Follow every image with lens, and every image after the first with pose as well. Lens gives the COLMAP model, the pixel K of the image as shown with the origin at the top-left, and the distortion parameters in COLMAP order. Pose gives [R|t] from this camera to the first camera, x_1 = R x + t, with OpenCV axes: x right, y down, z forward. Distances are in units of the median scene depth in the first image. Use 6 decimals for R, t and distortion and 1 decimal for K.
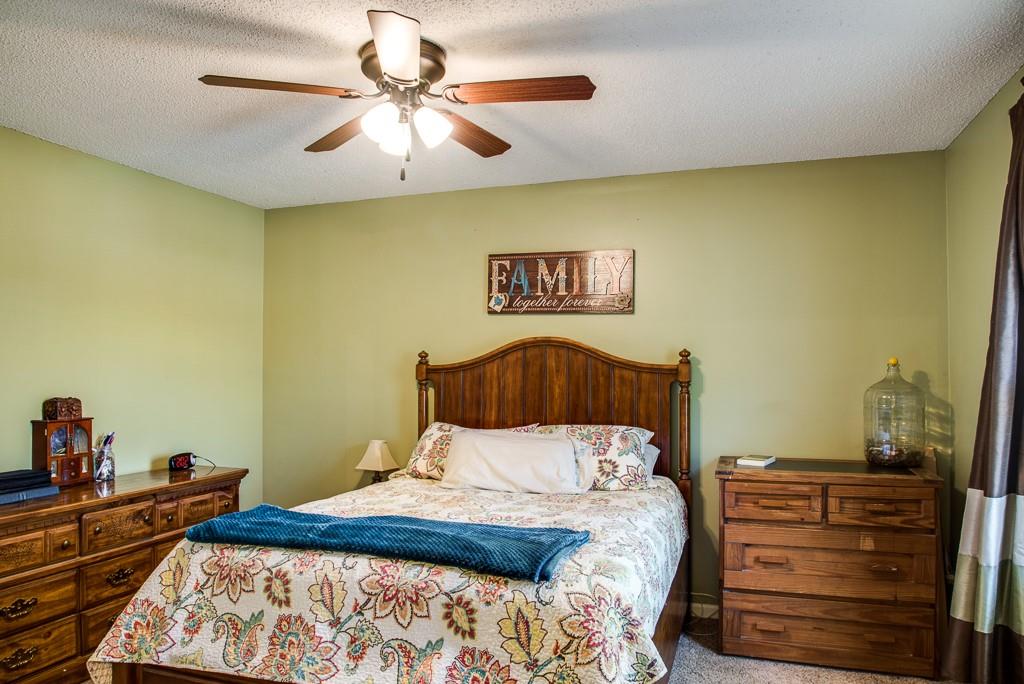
lens RADIAL K [[698.7, 0, 502.9], [0, 698.7, 354.9], [0, 0, 1]] dist [-0.077970, 0.049018]
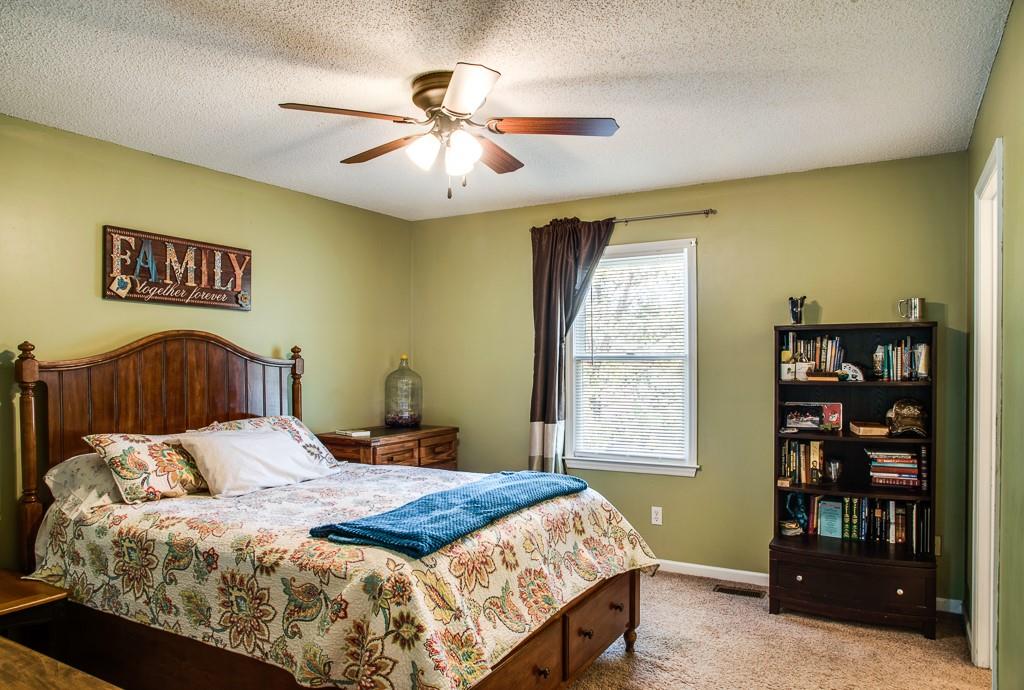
lens RADIAL K [[692.8, 0, 507.2], [0, 692.8, 367.1], [0, 0, 1]] dist [-0.069099, 0.000094]
pose [[0.178714, -0.012952, 0.983816, -0.781865], [-0.010386, 0.999833, 0.015049, 0.005493], [-0.983846, -0.012907, 0.178550, 0.436222]]
